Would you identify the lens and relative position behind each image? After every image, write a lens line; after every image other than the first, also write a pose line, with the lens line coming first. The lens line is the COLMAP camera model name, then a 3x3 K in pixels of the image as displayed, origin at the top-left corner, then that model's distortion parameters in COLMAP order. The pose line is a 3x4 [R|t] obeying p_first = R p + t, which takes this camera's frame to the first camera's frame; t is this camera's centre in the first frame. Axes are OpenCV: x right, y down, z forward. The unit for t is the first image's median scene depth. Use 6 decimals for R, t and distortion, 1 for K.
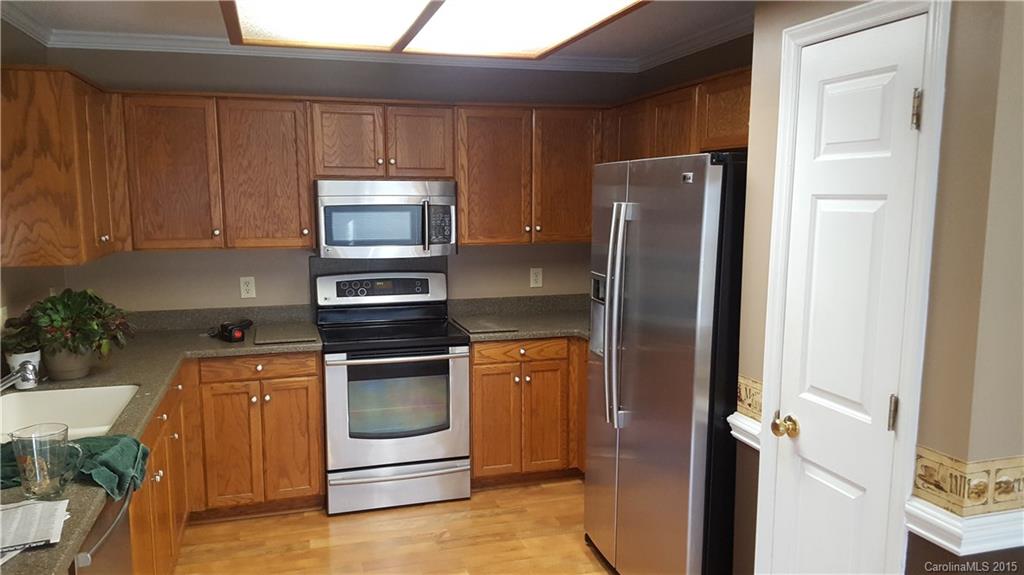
lens RADIAL K [[770.2, 0, 509.4], [0, 770.2, 295.8], [0, 0, 1]] dist [0.057559, -0.050346]
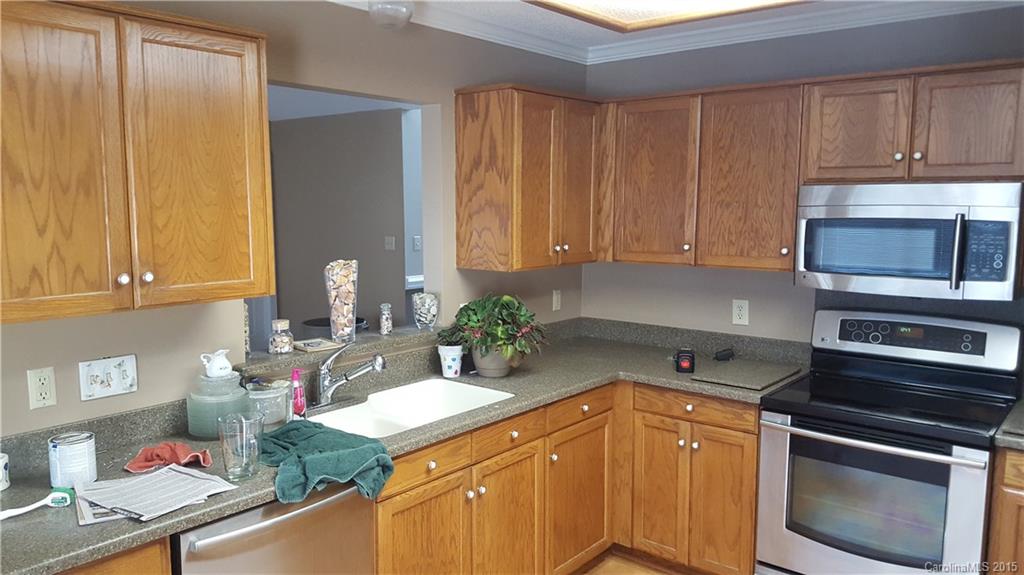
lens RADIAL K [[770.2, 0, 509.2], [0, 770.2, 287.9], [0, 0, 1]] dist [0.057559, -0.050346]
pose [[0.542369, 0.095870, -0.834652, 0.255776], [-0.110775, 0.992955, 0.042069, -0.049527], [0.832805, 0.069641, 0.549168, 0.344870]]
